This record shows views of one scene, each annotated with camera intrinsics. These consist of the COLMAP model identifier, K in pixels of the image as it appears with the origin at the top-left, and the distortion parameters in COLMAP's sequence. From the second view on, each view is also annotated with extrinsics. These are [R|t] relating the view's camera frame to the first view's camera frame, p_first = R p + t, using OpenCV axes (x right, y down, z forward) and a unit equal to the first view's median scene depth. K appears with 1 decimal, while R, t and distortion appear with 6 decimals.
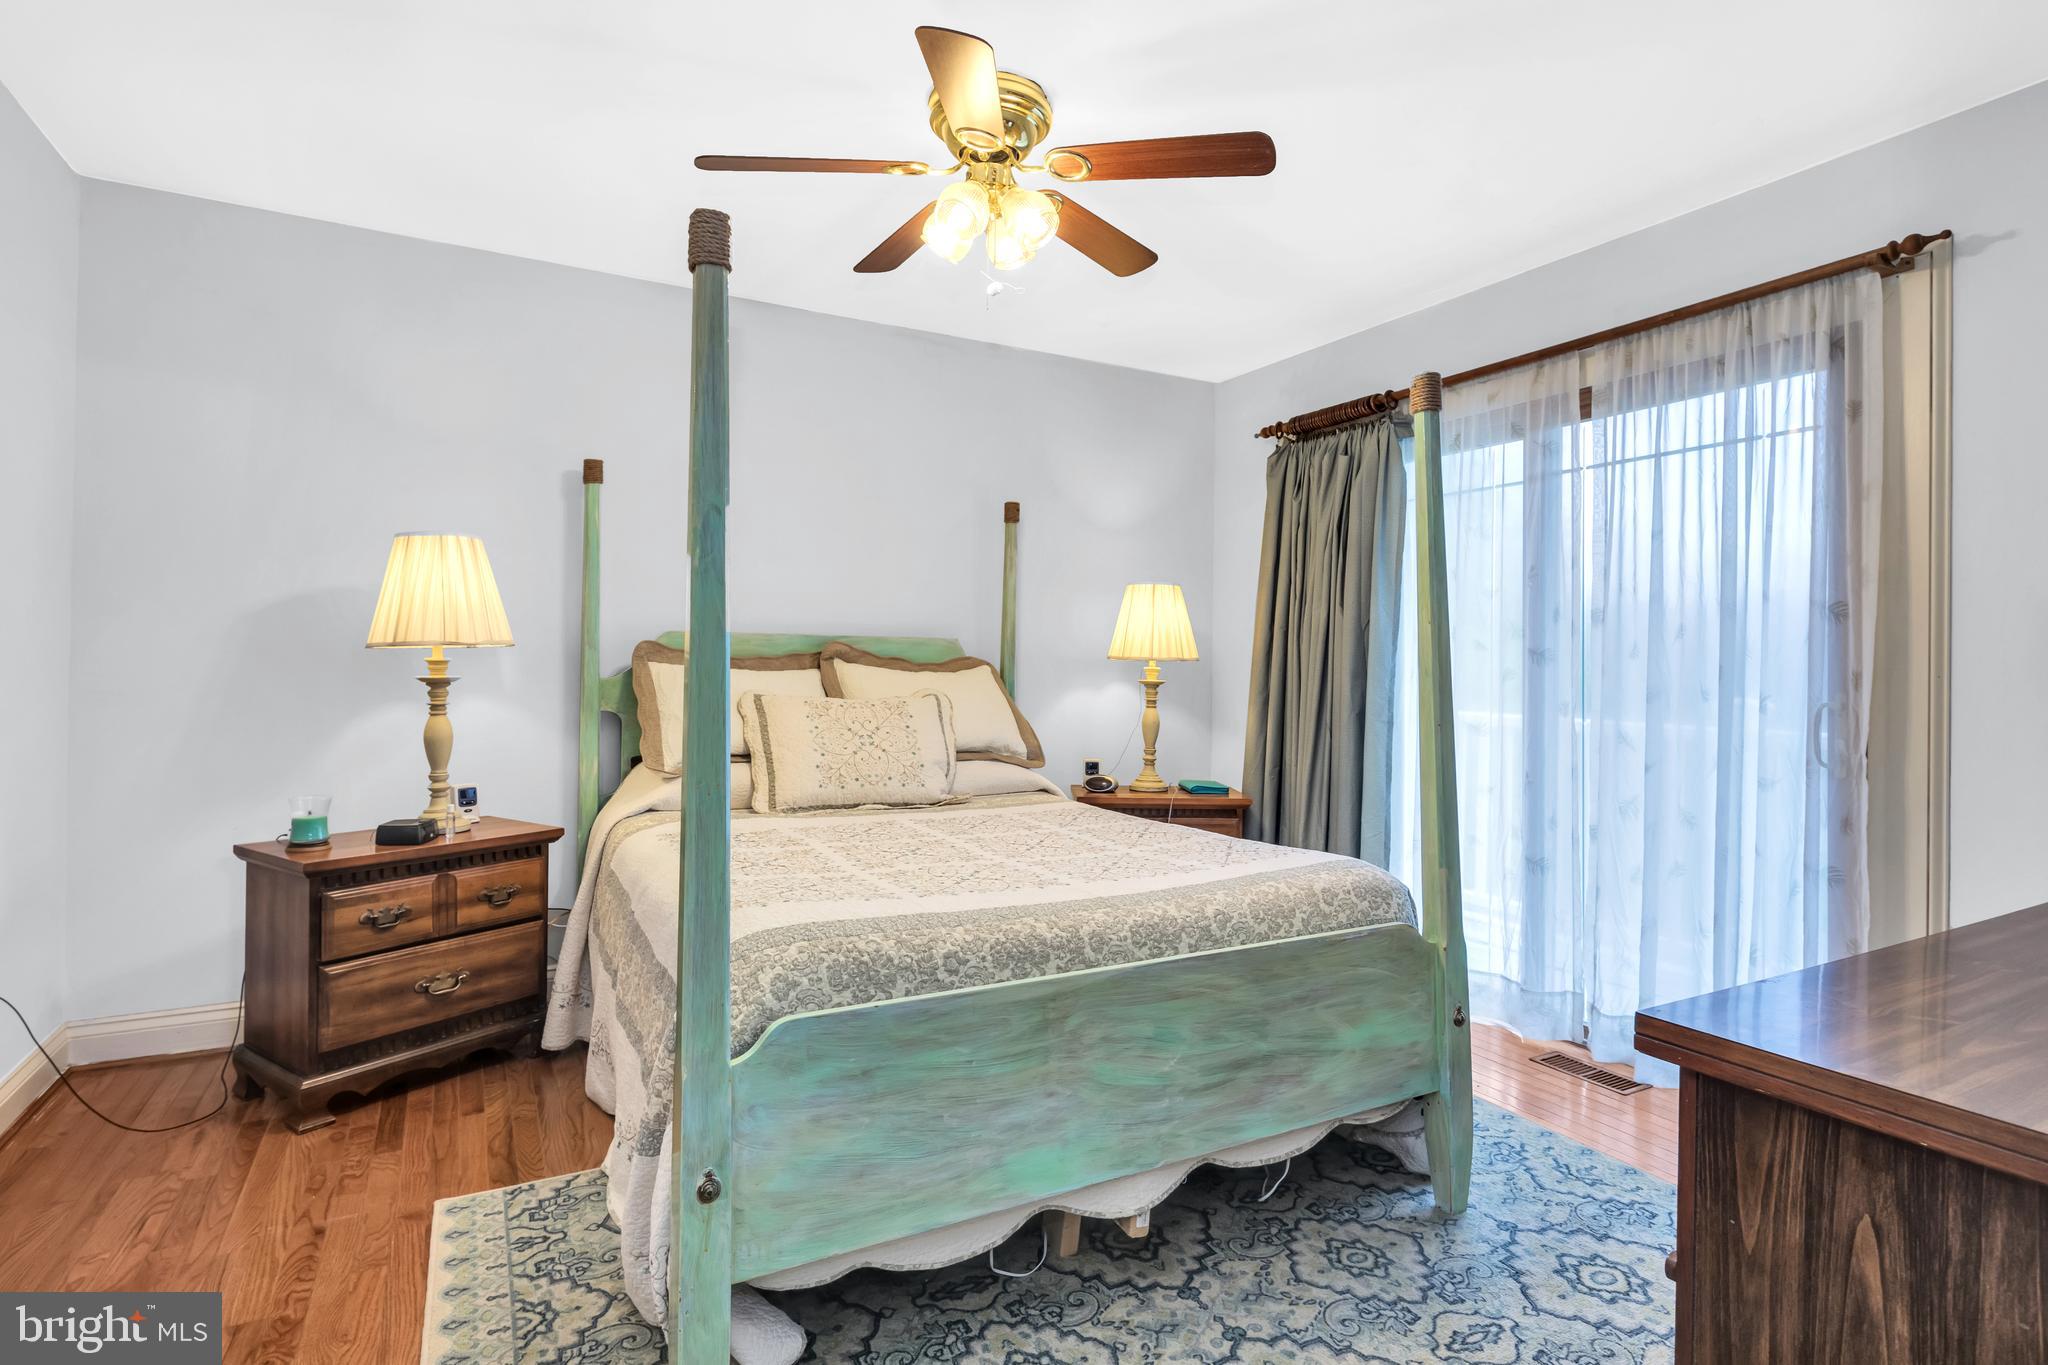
lens RADIAL K [[1005.8, 0, 1012.4], [0, 1005.8, 669.7], [0, 0, 1]] dist [0.009282, -0.000776]
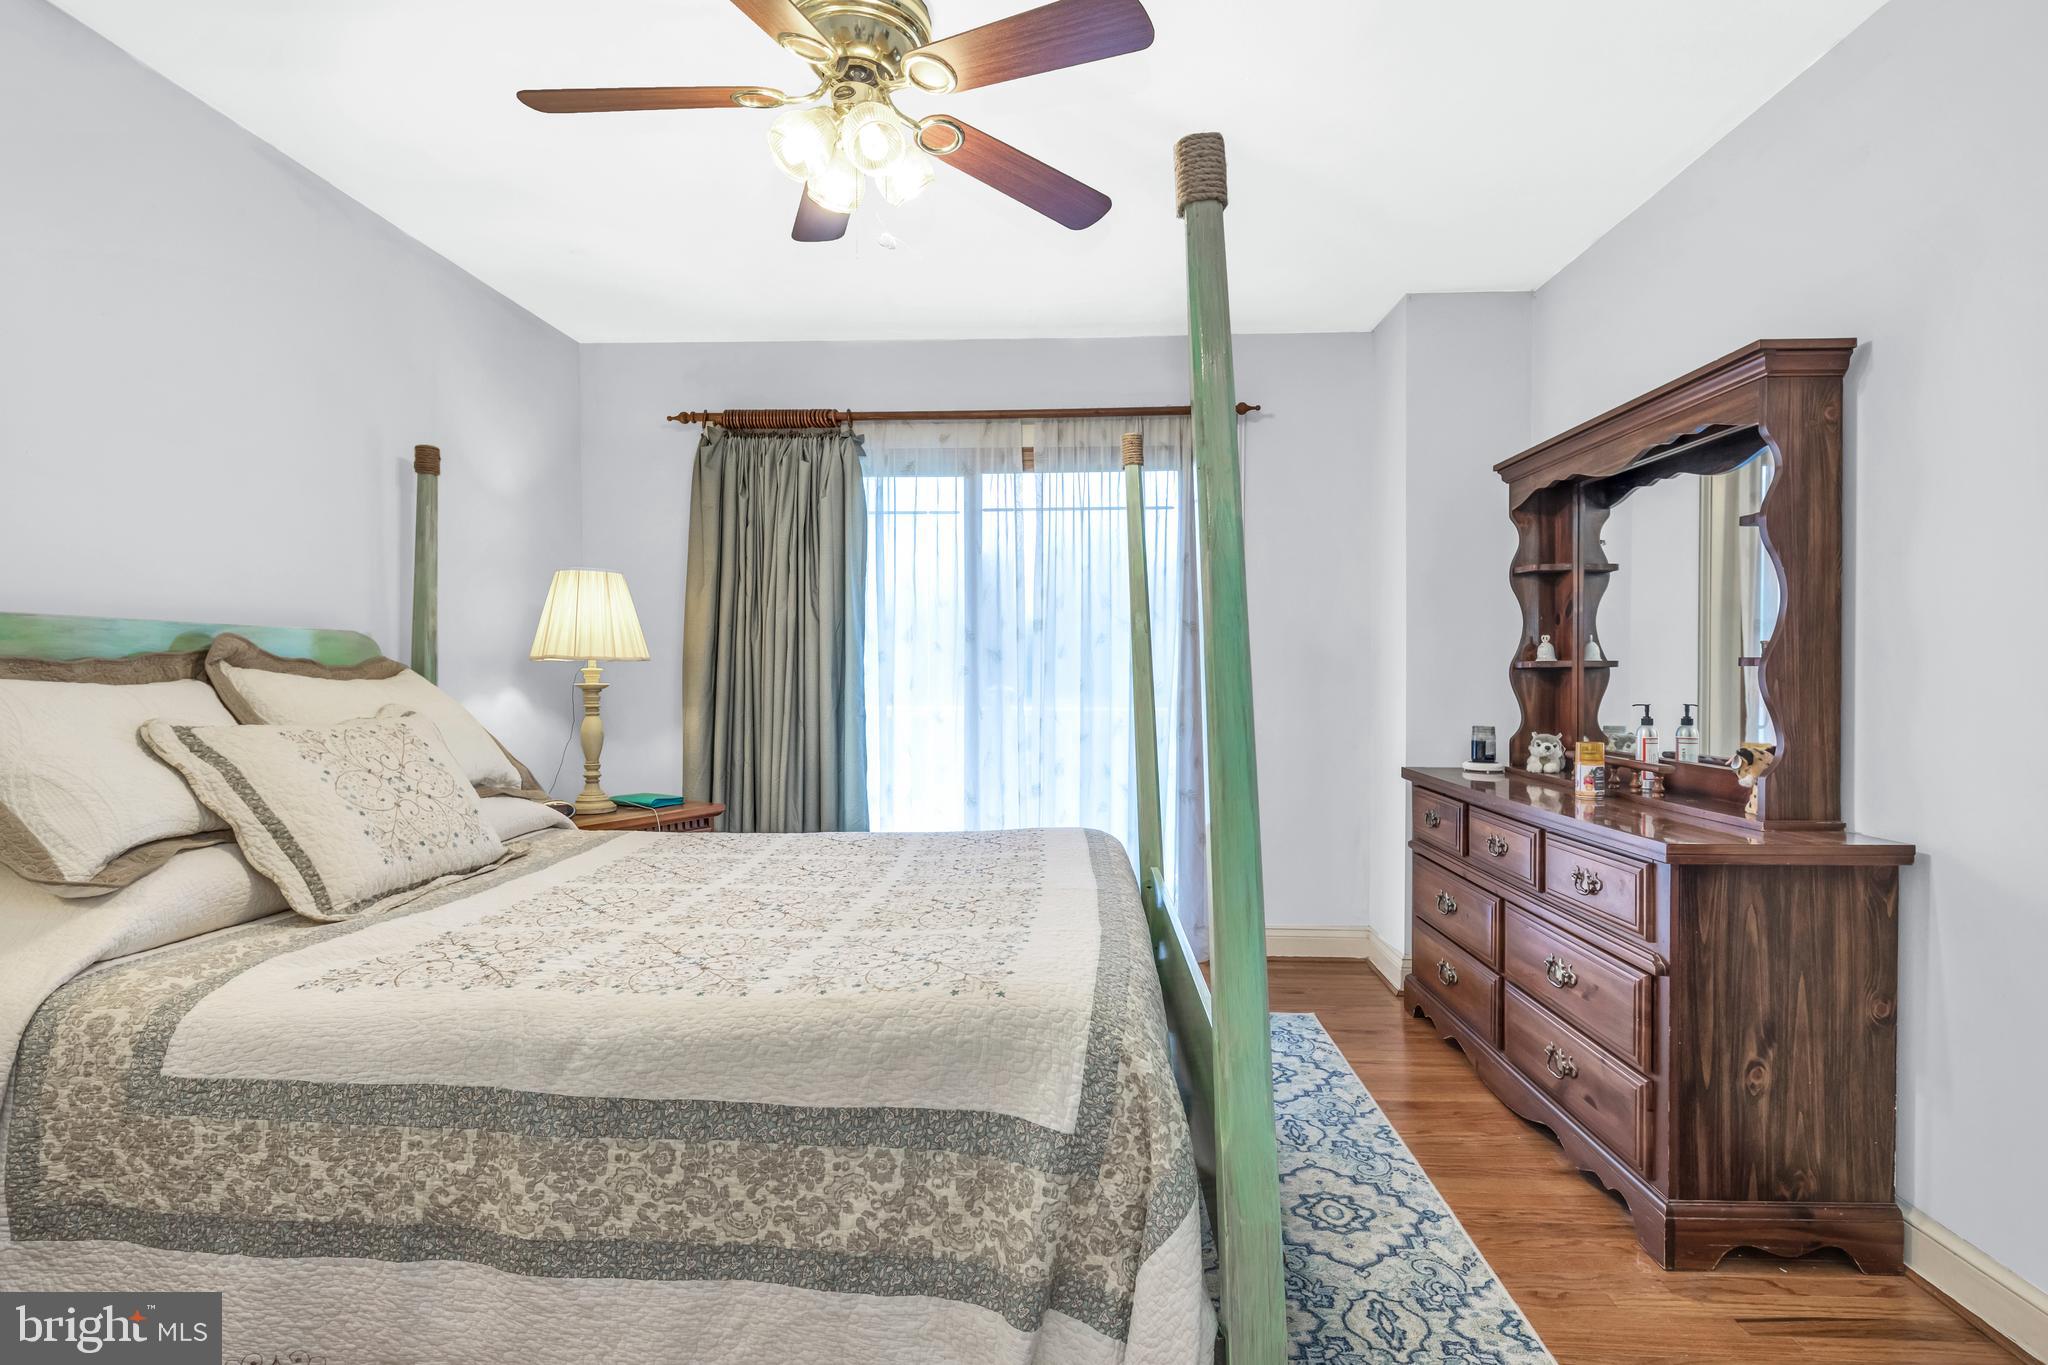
lens RADIAL K [[1005.8, 0, 1014.7], [0, 1005.8, 682.1], [0, 0, 1]] dist [0.009282, -0.000776]
pose [[0.526897, -0.025139, 0.849557, -0.460686], [0.008970, 0.999671, 0.024018, -0.009411], [-0.849882, -0.005034, 0.526949, 0.281384]]
